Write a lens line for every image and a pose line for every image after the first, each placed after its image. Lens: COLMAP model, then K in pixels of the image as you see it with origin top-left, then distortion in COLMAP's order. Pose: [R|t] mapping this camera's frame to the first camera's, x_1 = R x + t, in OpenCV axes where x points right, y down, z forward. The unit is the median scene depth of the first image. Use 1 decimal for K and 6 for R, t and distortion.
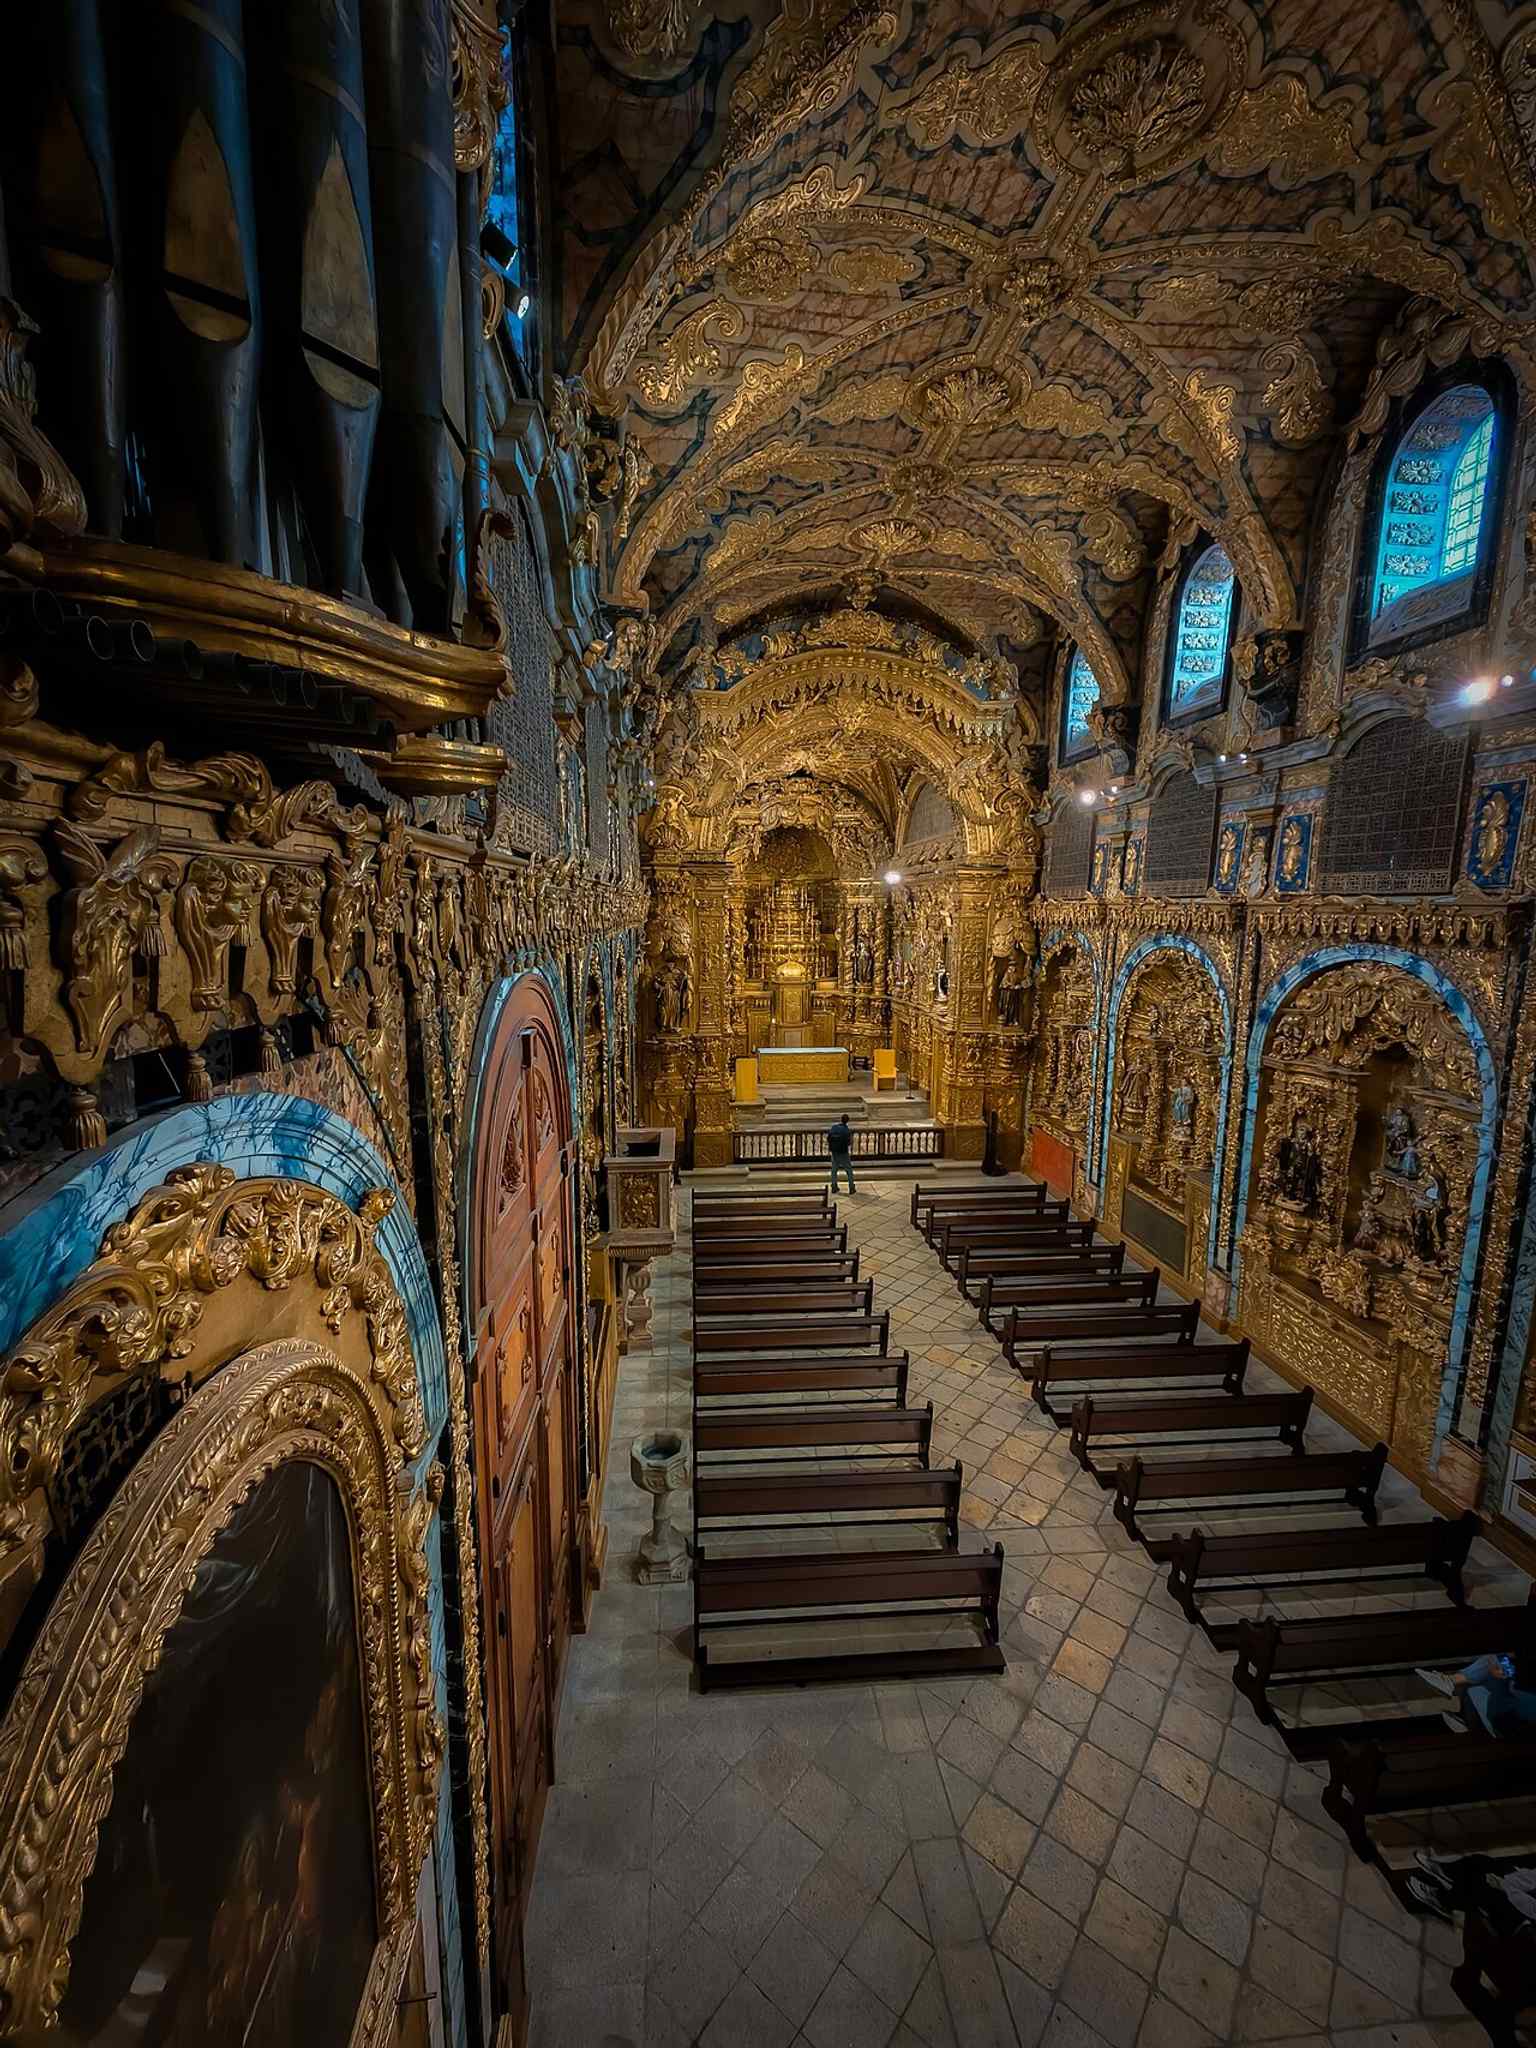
lens RADIAL K [[832.2, 0, 712.1], [0, 832.2, 1043.3], [0, 0, 1]] dist [0.010049, -0.004417]
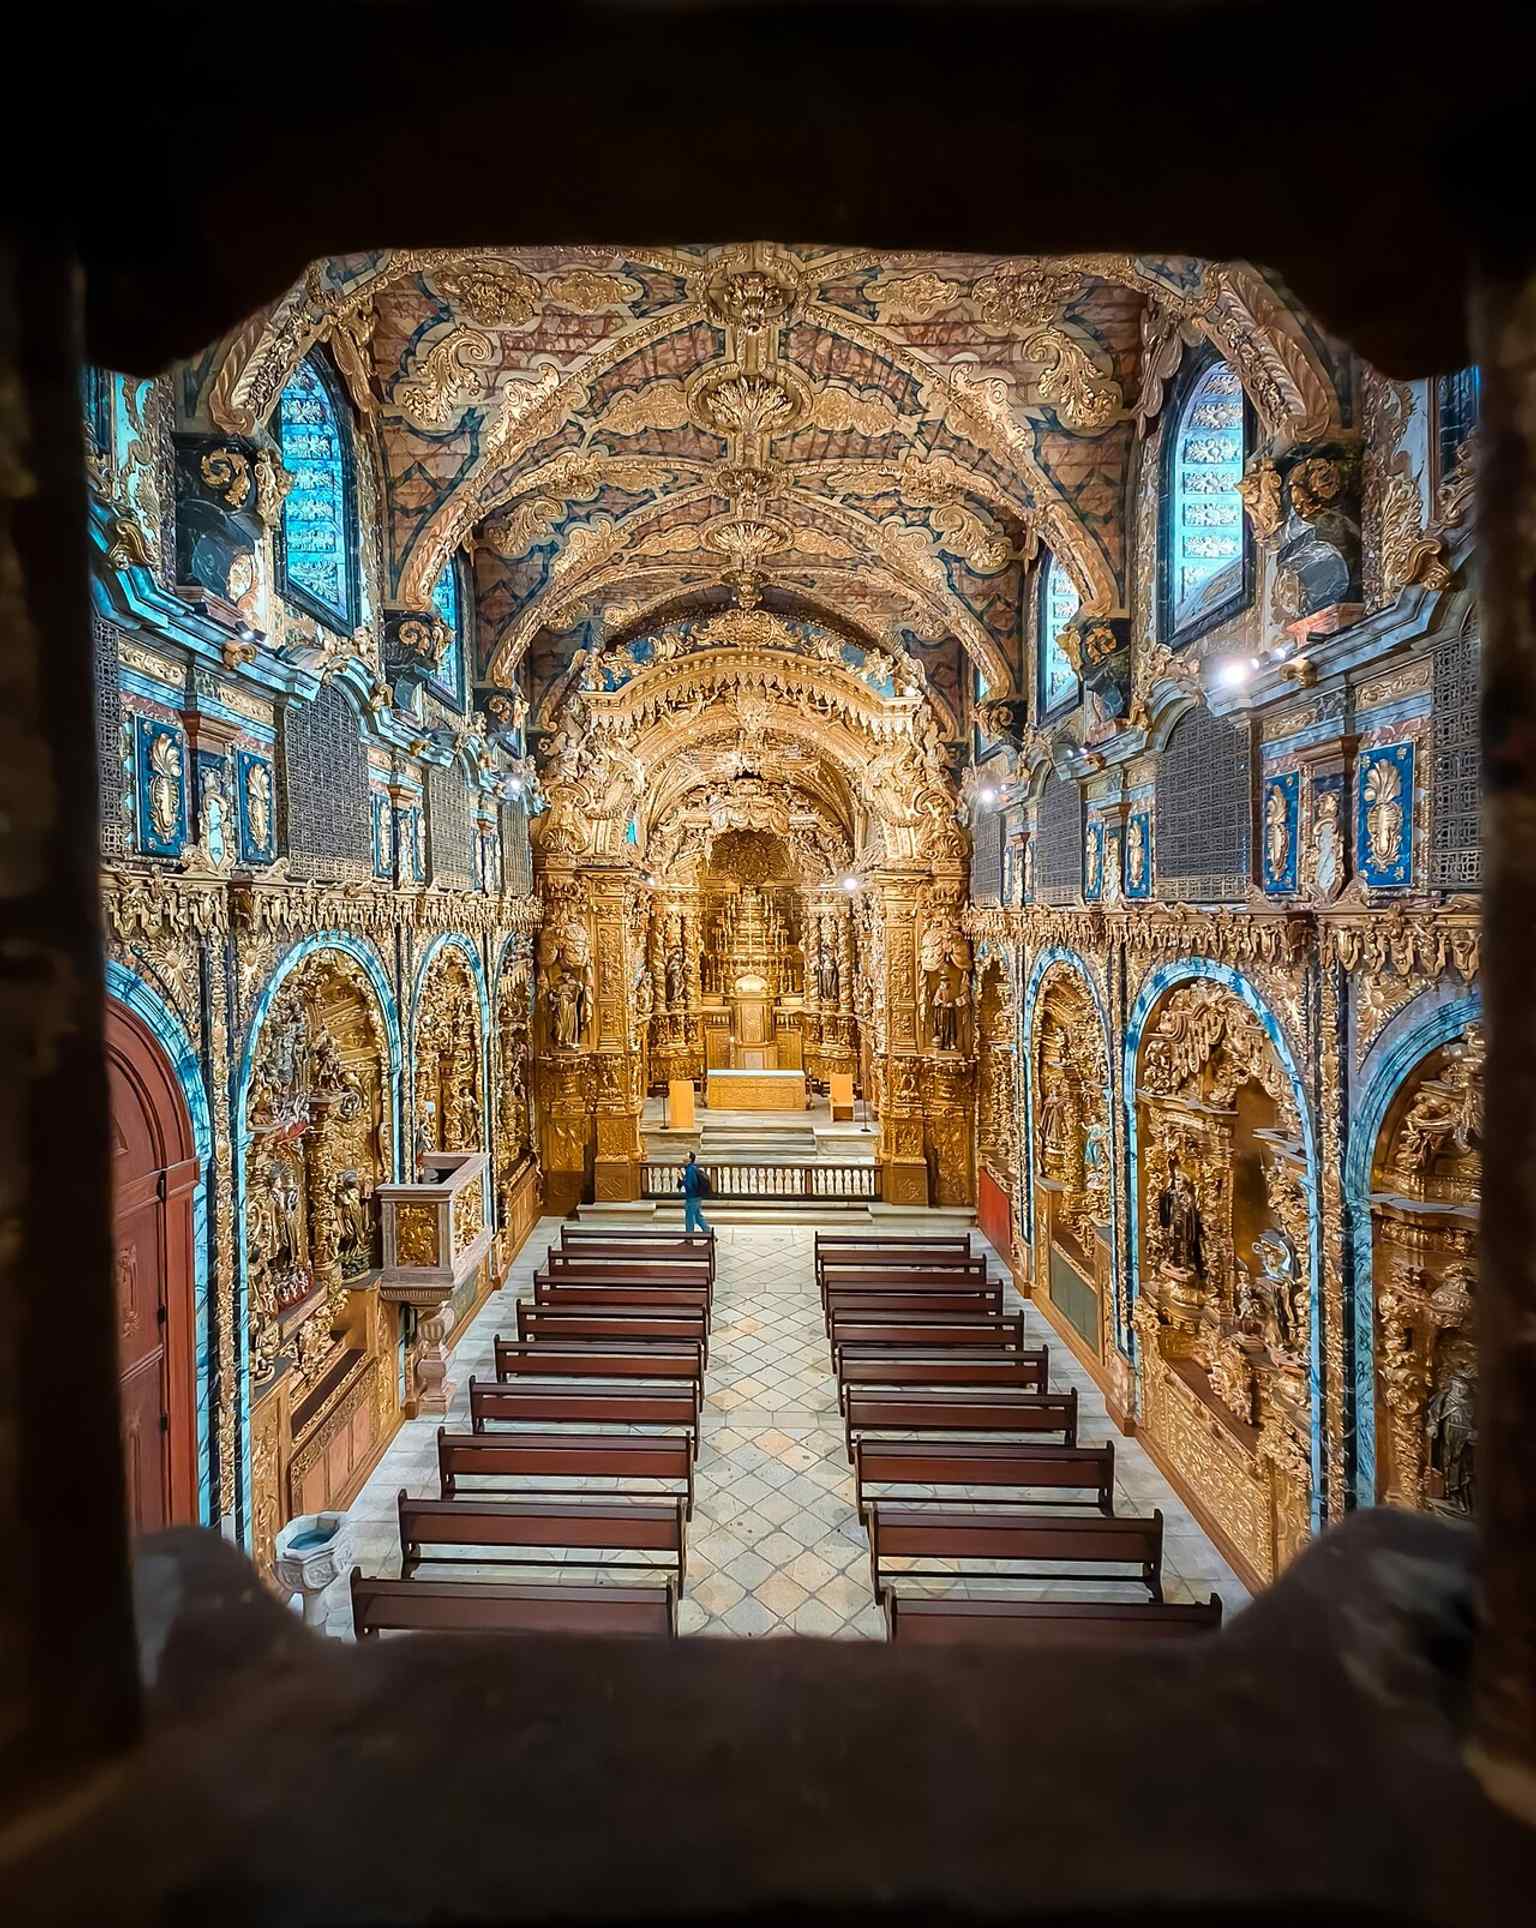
lens RADIAL K [[904.4, 0, 693.7], [0, 904.4, 935.4], [0, 0, 1]] dist [0.004938, 0.002800]
pose [[0.995177, 0.008954, -0.097690, 0.298567], [-0.022648, 0.989894, -0.139989, -0.000147], [0.095450, 0.141526, 0.985322, 0.024916]]
